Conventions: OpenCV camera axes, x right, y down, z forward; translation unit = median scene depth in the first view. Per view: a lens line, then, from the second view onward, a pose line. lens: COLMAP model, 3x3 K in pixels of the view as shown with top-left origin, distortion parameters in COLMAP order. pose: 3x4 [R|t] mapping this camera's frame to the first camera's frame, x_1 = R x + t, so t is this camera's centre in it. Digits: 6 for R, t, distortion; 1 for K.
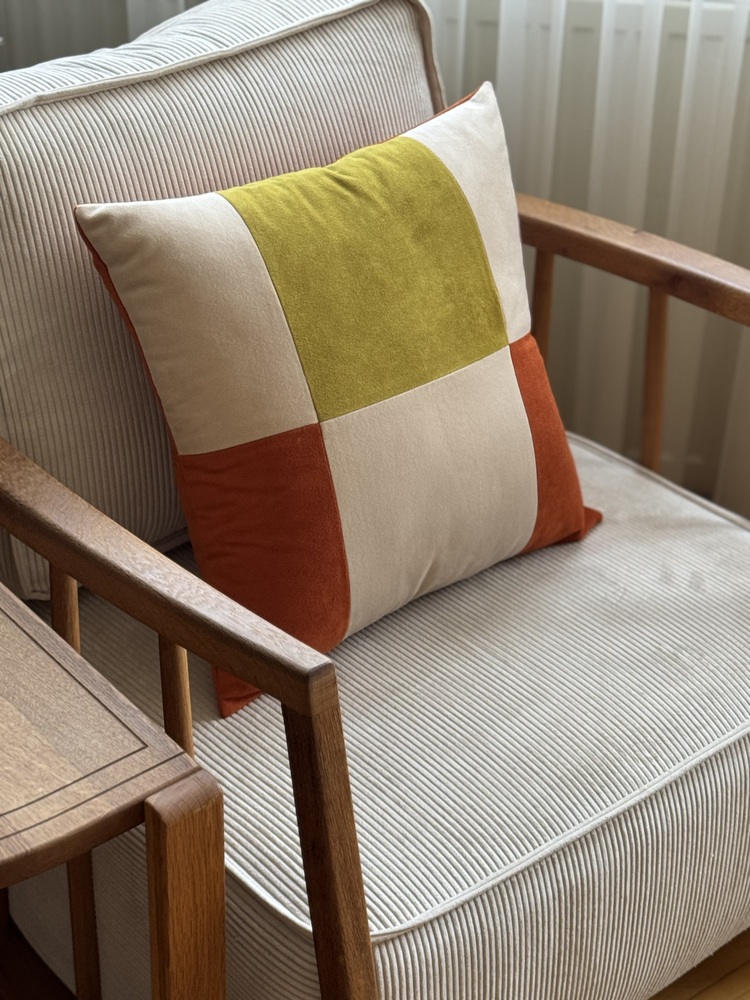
lens RADIAL K [[2154.0, 0, 371.0], [0, 2154.0, 496.9], [0, 0, 1]] dist [0.125302, -0.002666]
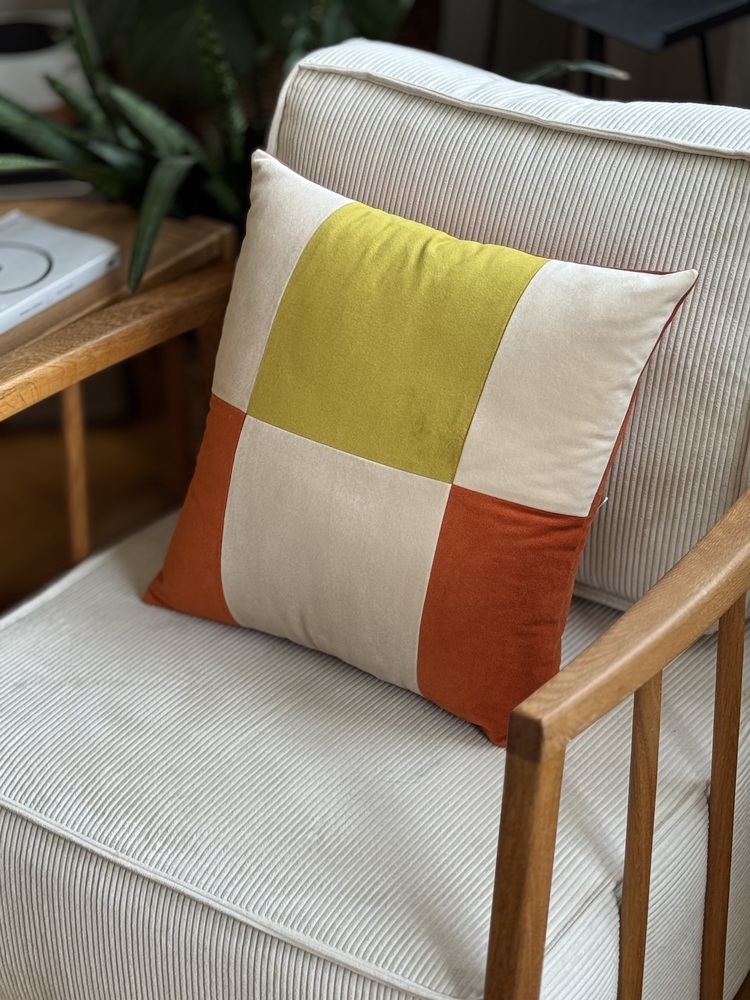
lens RADIAL K [[2154.0, 0, 371.0], [0, 2154.0, 496.9], [0, 0, 1]] dist [0.125302, -0.002666]
pose [[0.238190, 0.485095, -0.841397, 0.952073], [-0.499320, 0.804233, 0.322317, -0.394191], [0.833034, 0.343354, 0.433778, 0.629858]]
